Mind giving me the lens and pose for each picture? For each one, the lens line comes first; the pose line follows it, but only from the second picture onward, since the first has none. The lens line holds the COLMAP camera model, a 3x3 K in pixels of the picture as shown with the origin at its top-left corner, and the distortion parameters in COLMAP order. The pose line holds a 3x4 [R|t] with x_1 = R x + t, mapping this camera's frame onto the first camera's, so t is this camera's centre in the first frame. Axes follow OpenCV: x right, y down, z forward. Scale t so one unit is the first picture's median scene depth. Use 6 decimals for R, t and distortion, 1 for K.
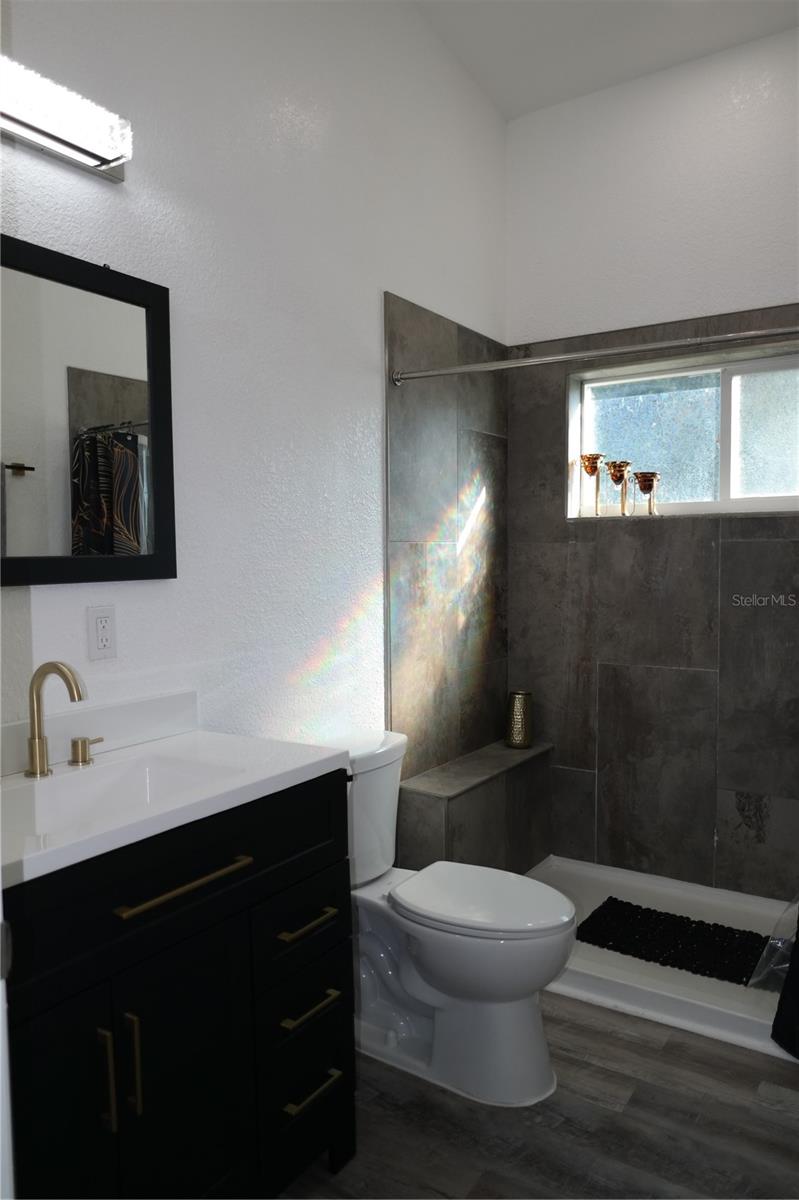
lens RADIAL K [[829.1, 0, 401.1], [0, 829.1, 585.4], [0, 0, 1]] dist [-0.011186, 0.012510]
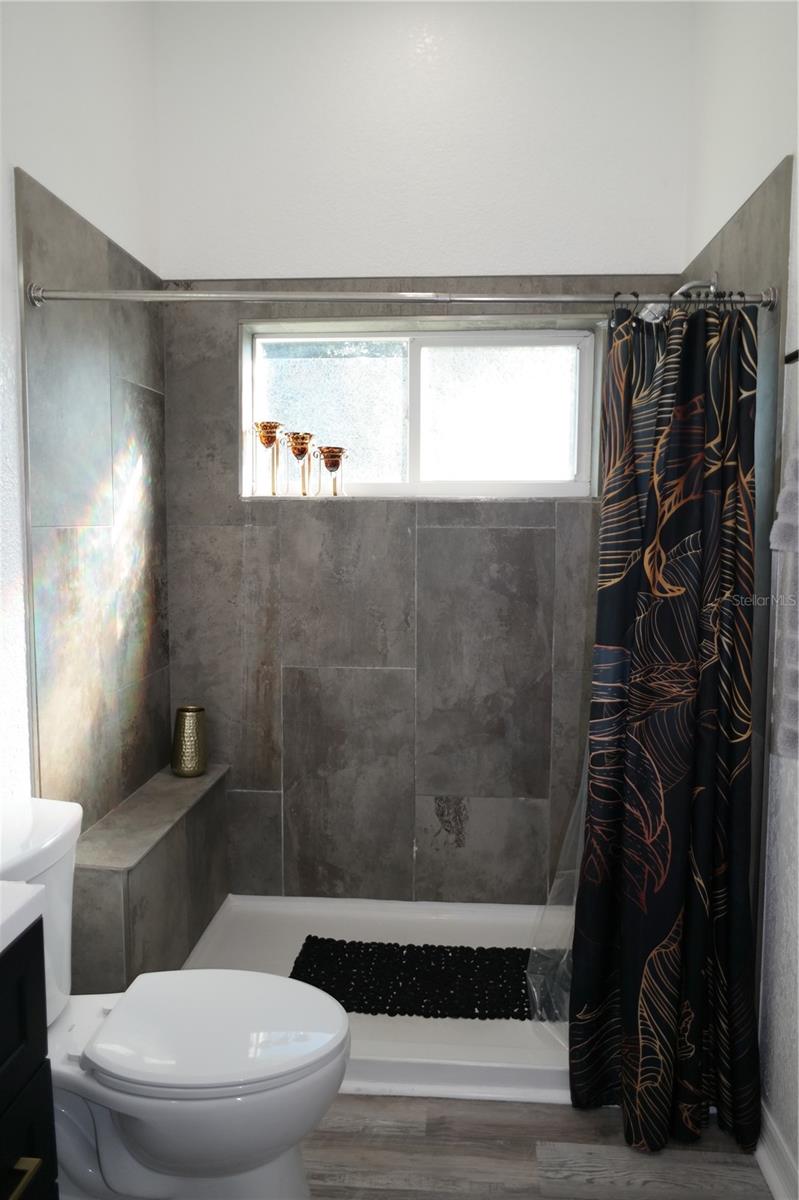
lens RADIAL K [[829.1, 0, 401.1], [0, 829.1, 585.4], [0, 0, 1]] dist [-0.011186, 0.012510]
pose [[0.876600, -0.026445, 0.480492, -0.068408], [0.007716, 0.999133, 0.040912, -0.026152], [-0.481158, -0.032156, 0.876044, 0.195911]]
